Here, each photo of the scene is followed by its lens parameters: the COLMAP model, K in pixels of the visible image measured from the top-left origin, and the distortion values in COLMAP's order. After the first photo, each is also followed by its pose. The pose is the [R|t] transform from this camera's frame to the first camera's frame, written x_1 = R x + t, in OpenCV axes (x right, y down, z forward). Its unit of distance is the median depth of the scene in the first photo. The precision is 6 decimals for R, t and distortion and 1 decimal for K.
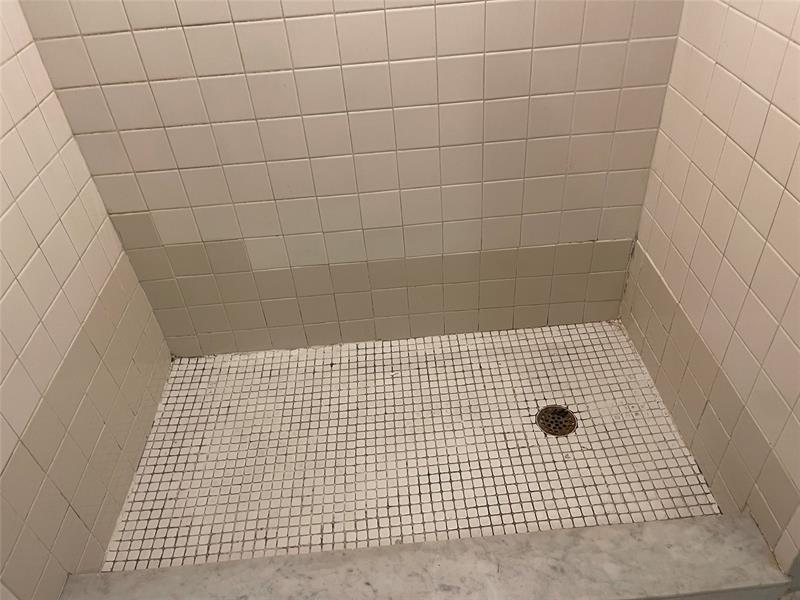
lens RADIAL K [[608.0, 0, 400.7], [0, 608.0, 292.9], [0, 0, 1]] dist [0.067609, -0.086357]
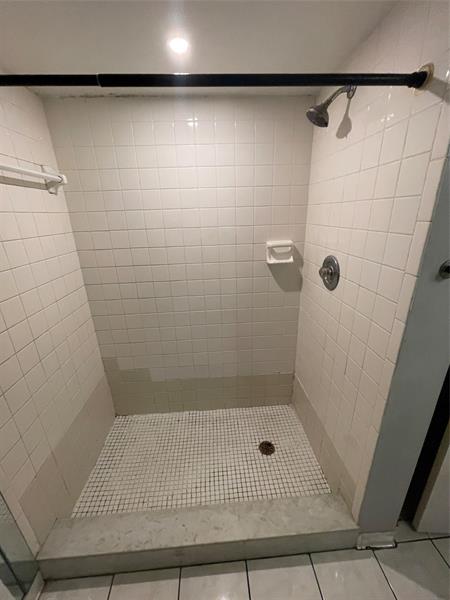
lens RADIAL K [[242.7, 0, 222.4], [0, 242.7, 302.3], [0, 0, 1]] dist [0.001159, 0.001206]
pose [[0.999364, 0.032503, 0.014637, 0.044519], [-0.026197, 0.948133, -0.316794, -0.039625], [-0.024175, 0.316209, 0.948381, -0.133823]]
